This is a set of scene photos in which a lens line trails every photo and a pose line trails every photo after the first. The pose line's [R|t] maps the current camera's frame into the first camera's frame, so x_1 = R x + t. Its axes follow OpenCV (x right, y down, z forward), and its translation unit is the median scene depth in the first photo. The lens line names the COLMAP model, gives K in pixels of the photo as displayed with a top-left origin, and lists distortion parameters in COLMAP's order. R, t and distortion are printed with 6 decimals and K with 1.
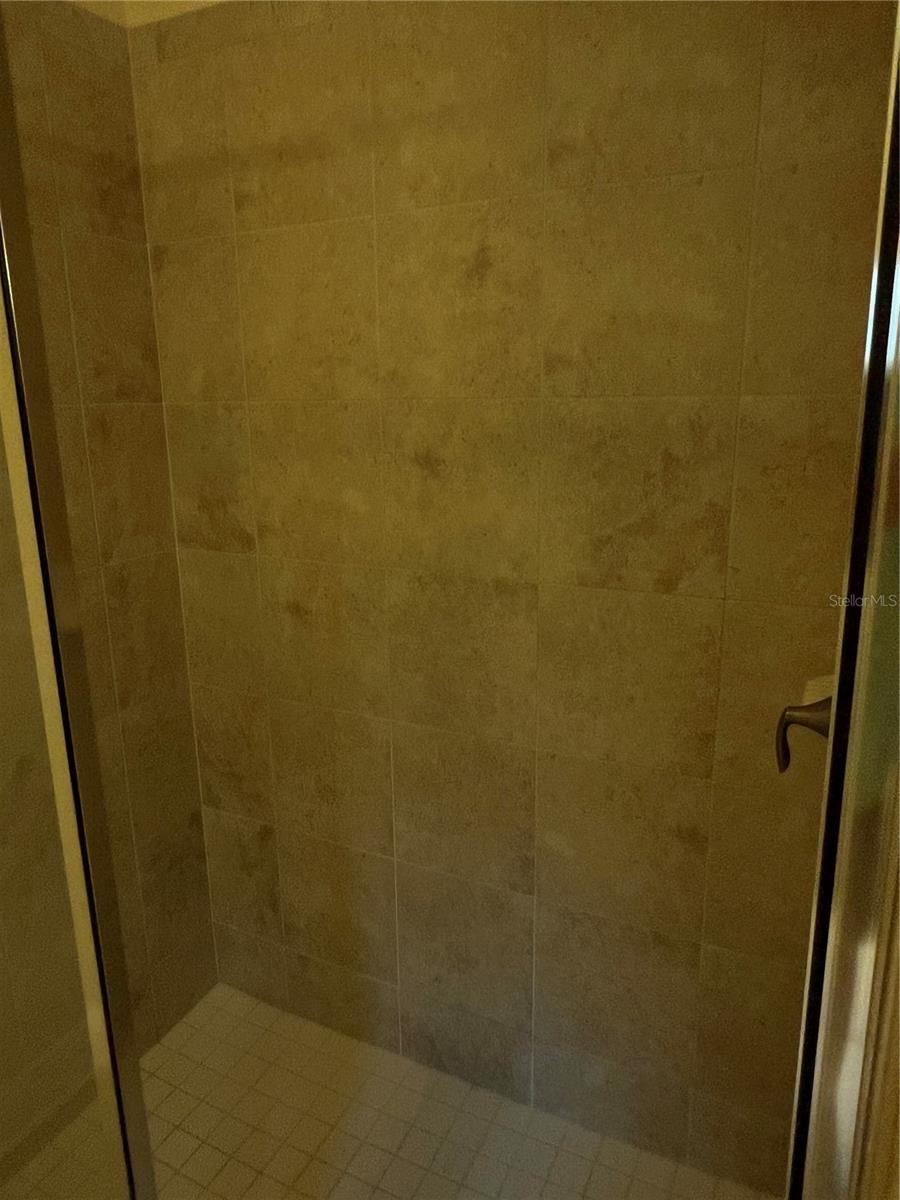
lens RADIAL K [[818.2, 0, 450.0], [0, 818.2, 600.0], [0, 0, 1]] dist [0.012932, -0.002281]
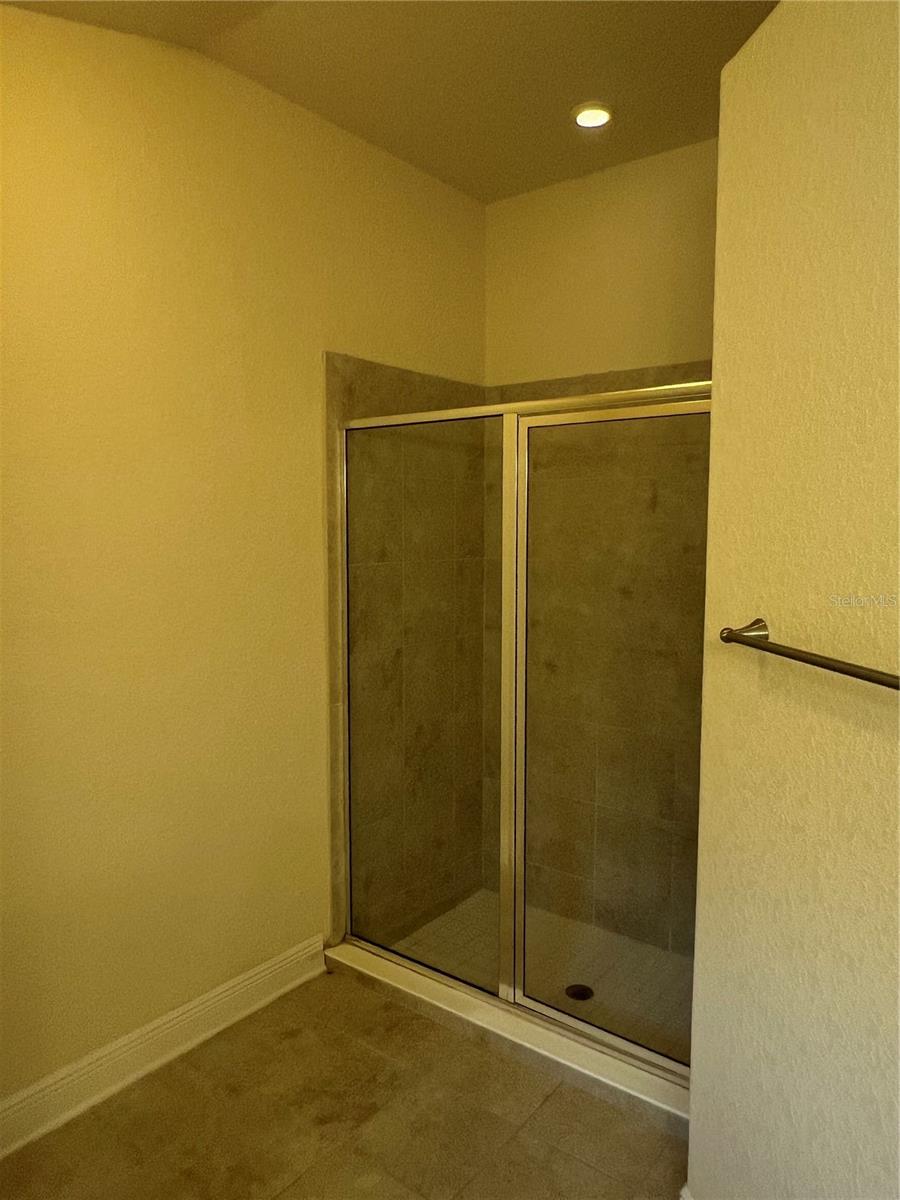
lens RADIAL K [[818.2, 0, 450.0], [0, 818.2, 600.0], [0, 0, 1]] dist [0.012932, -0.002281]
pose [[0.984277, 0.033429, -0.173437, -0.096233], [-0.058132, 0.988532, -0.139371, 0.156138], [0.166789, 0.147262, 0.974933, -1.023137]]
